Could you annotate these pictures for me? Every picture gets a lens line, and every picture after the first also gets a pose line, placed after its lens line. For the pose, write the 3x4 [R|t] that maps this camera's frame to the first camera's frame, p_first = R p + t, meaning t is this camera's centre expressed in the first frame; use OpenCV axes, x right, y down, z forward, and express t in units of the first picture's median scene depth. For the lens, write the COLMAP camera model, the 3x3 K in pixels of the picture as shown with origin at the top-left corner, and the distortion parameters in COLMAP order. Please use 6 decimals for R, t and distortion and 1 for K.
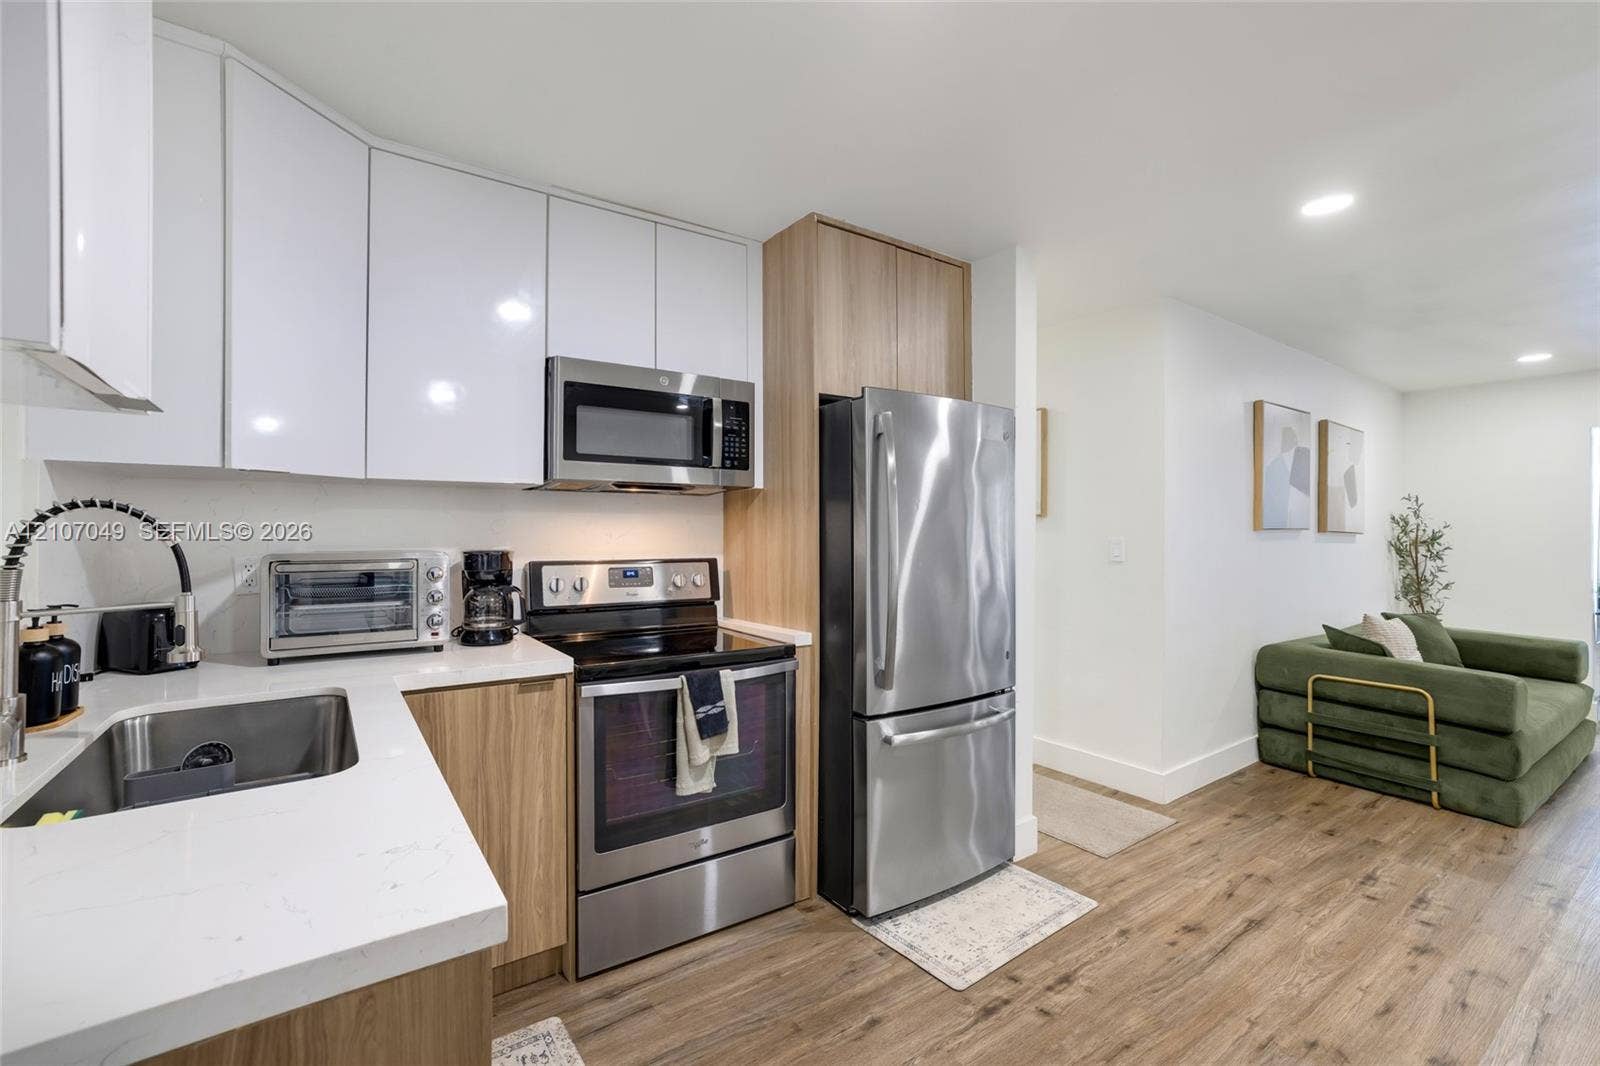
lens RADIAL K [[696.6, 0, 772.4], [0, 696.6, 534.3], [0, 0, 1]] dist [-0.043089, 0.024781]
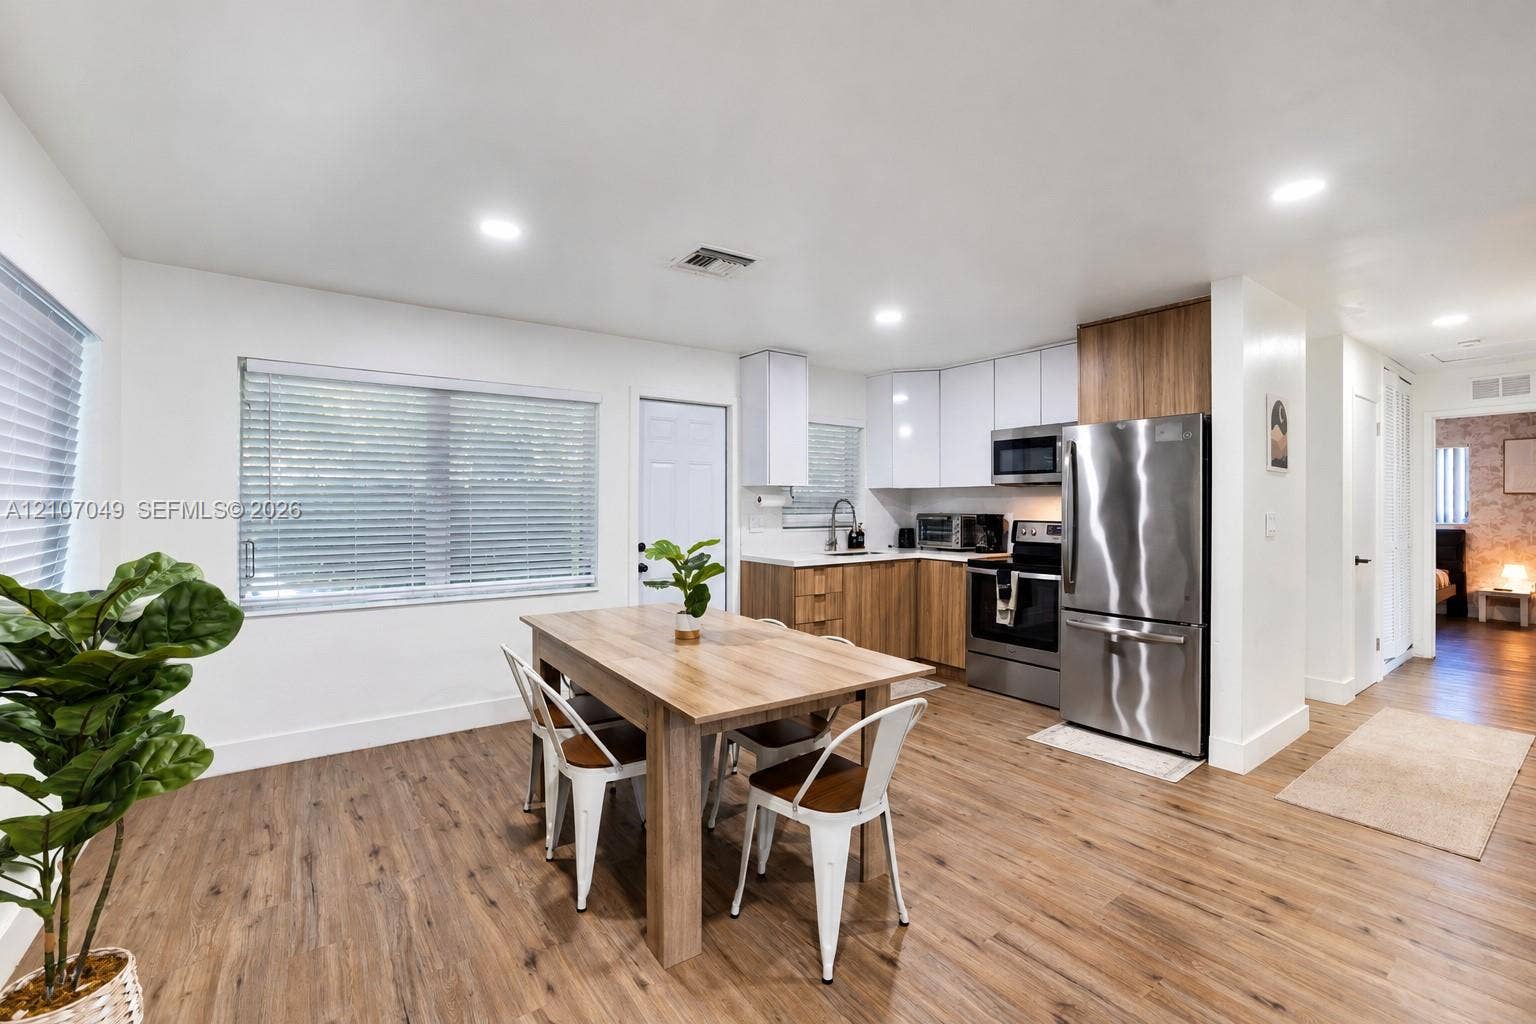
lens RADIAL K [[668.7, 0, 741.5], [0, 668.7, 513.2], [0, 0, 1]] dist [-0.043089, 0.024781]
pose [[-0.011405, 0.009244, -0.999892, 1.874121], [0.001372, 0.999956, 0.009229, -0.000850], [0.999934, -0.001266, -0.011417, 0.175400]]
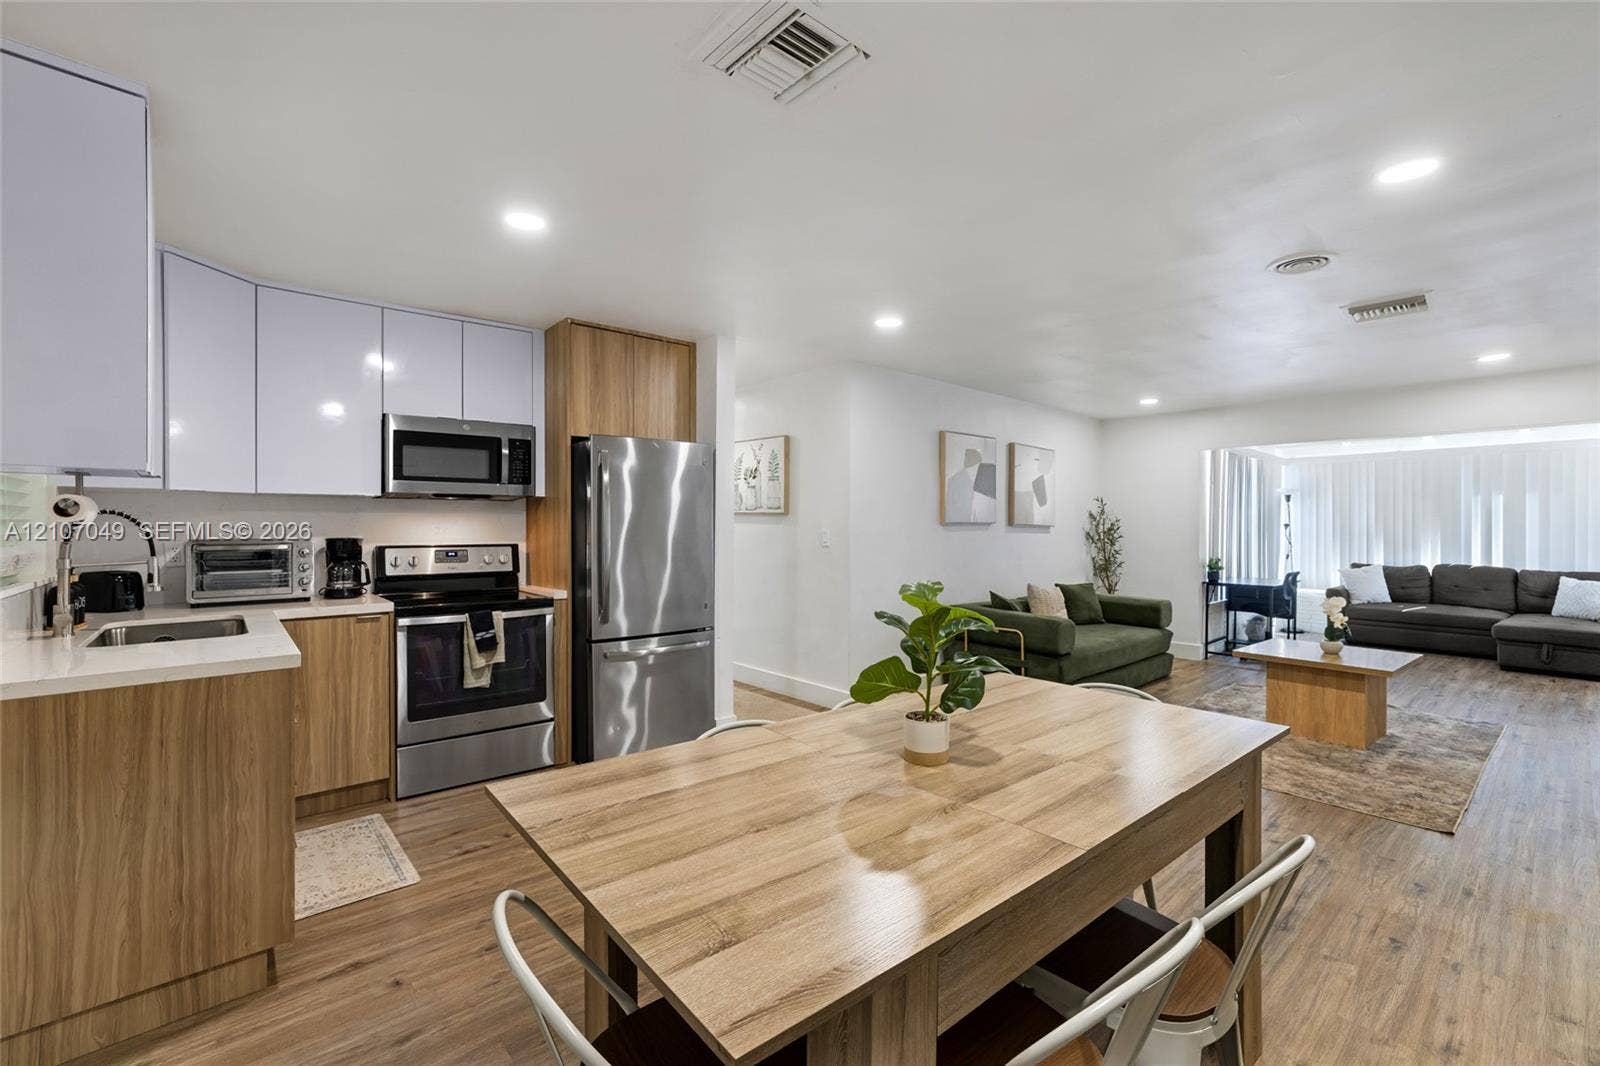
lens RADIAL K [[711.9, 0, 800.0], [0, 711.9, 533.0], [0, 0, 1]] dist [-0.042131, 0.026822]
pose [[0.993741, -0.003268, 0.111656, 0.425017], [0.002612, 0.999978, 0.006016, 0.005515], [-0.111674, -0.005686, 0.993729, -0.670070]]
